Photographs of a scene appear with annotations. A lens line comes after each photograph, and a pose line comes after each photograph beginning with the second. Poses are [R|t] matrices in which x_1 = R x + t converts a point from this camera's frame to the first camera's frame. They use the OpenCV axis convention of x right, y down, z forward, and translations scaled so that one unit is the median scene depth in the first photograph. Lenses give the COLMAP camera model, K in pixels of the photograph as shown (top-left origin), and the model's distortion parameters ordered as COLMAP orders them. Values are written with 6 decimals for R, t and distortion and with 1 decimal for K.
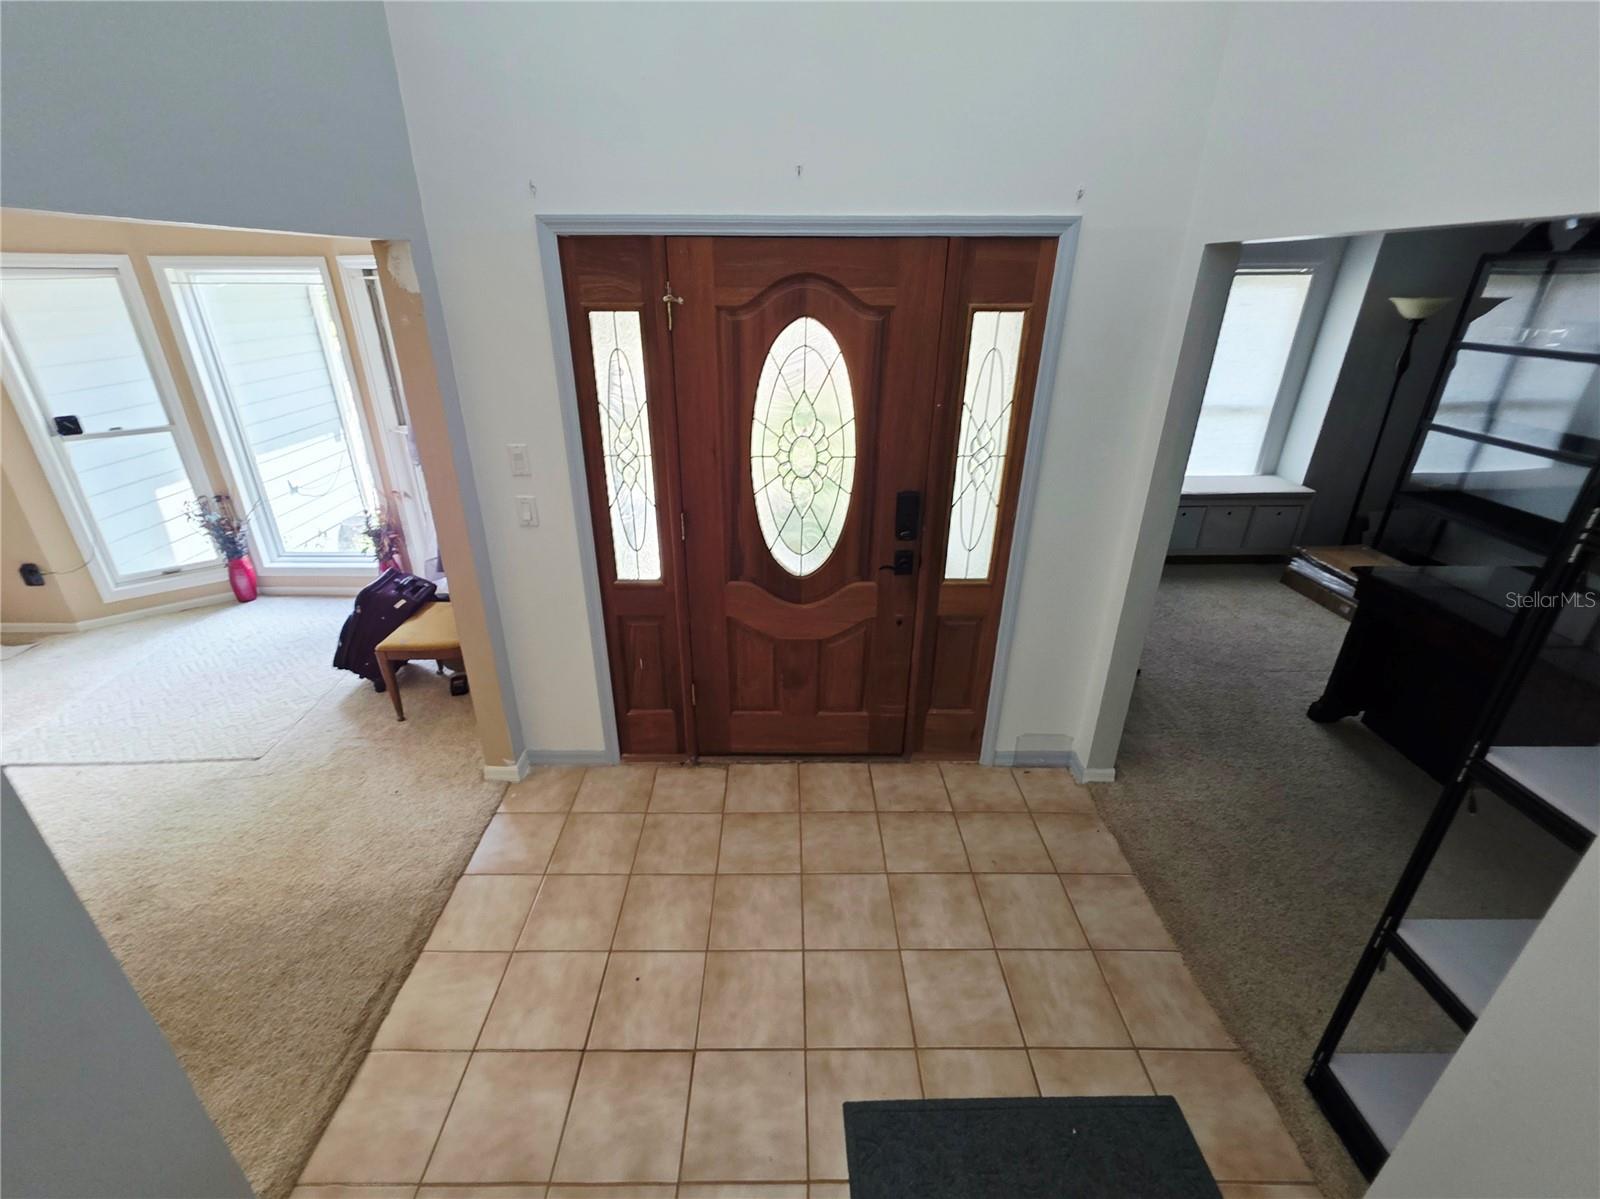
lens RADIAL K [[700.8, 0, 796.1], [0, 700.8, 607.3], [0, 0, 1]] dist [0.002116, 0.000010]
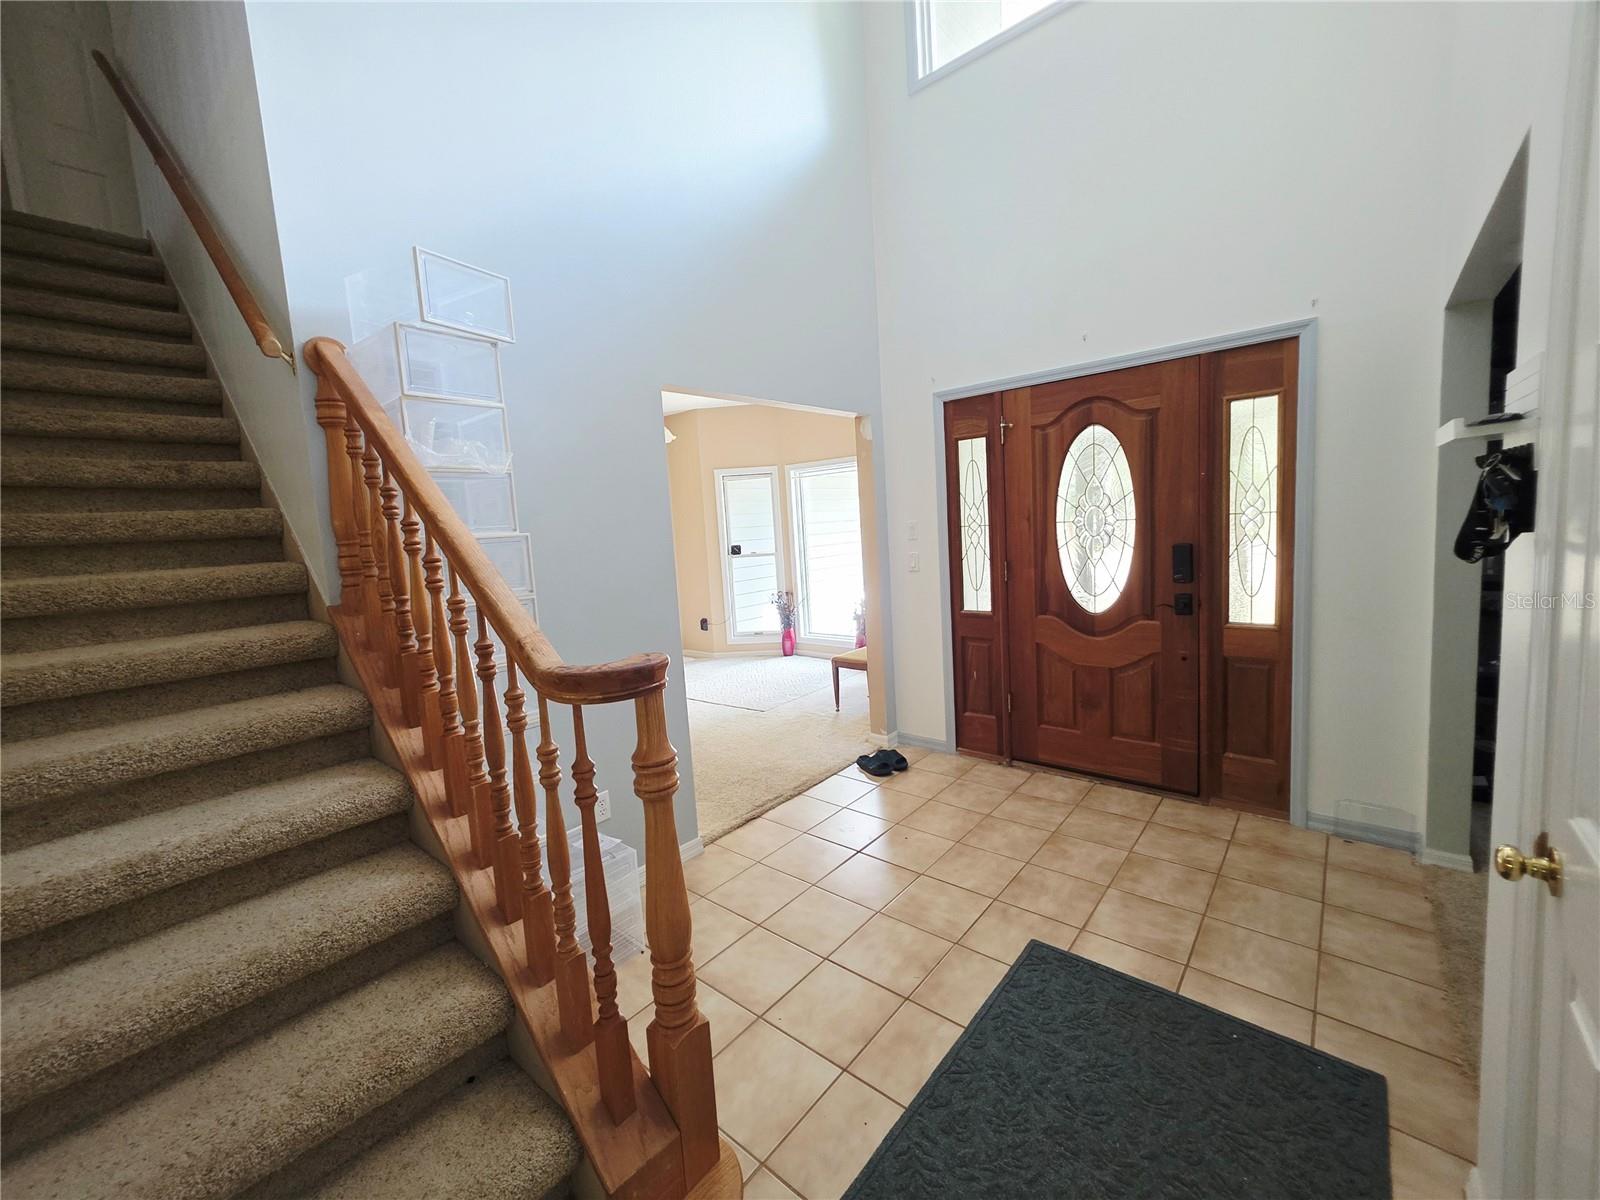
lens RADIAL K [[654.4, 0, 807.4], [0, 654.4, 597.7], [0, 0, 1]] dist [-0.000069, 0.000270]
pose [[0.765997, 0.018497, -0.642578, 0.376361], [-0.211472, 0.951202, -0.224708, 0.311363], [0.607065, 0.308013, 0.732530, -0.220237]]
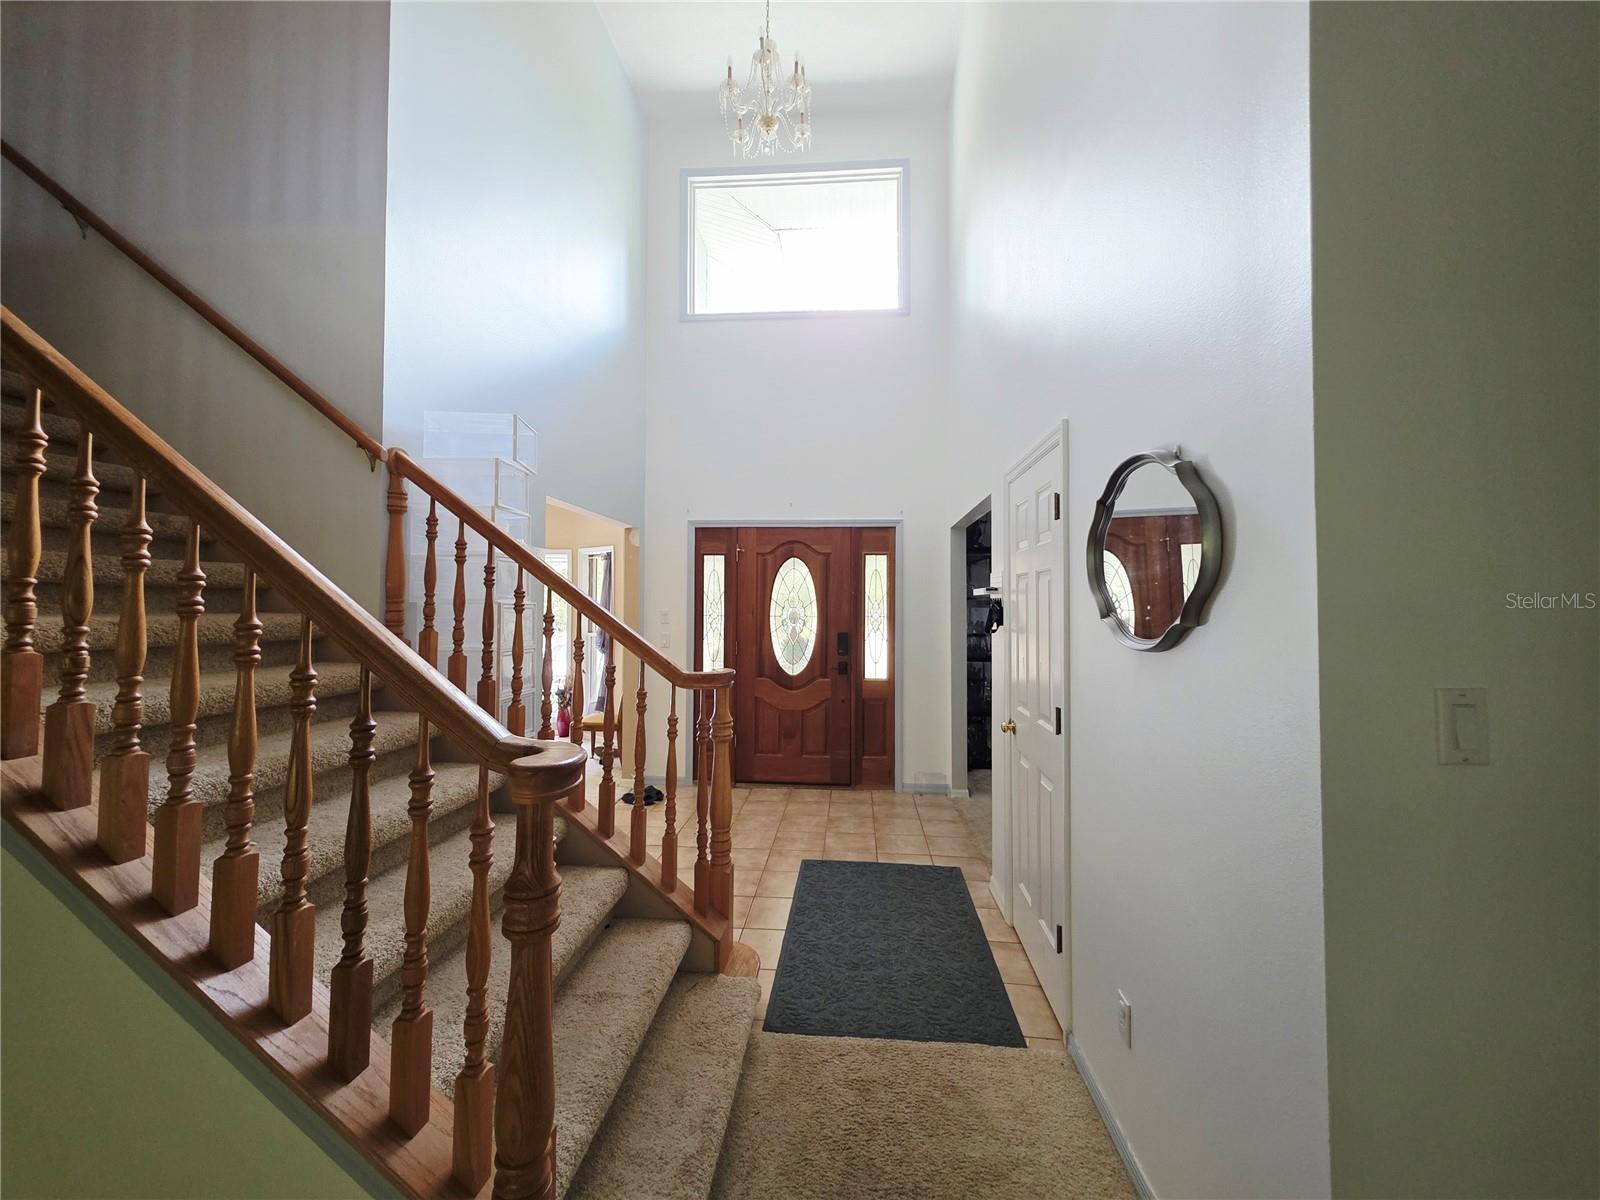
lens RADIAL K [[644.1, 0, 840.9], [0, 644.1, 597.8], [0, 0, 1]] dist [-0.000384, 0.000040]
pose [[0.999563, -0.003792, -0.029306, 0.201002], [-0.009381, 0.899720, -0.436367, 0.563516], [0.028022, 0.436452, 0.899291, -0.768465]]
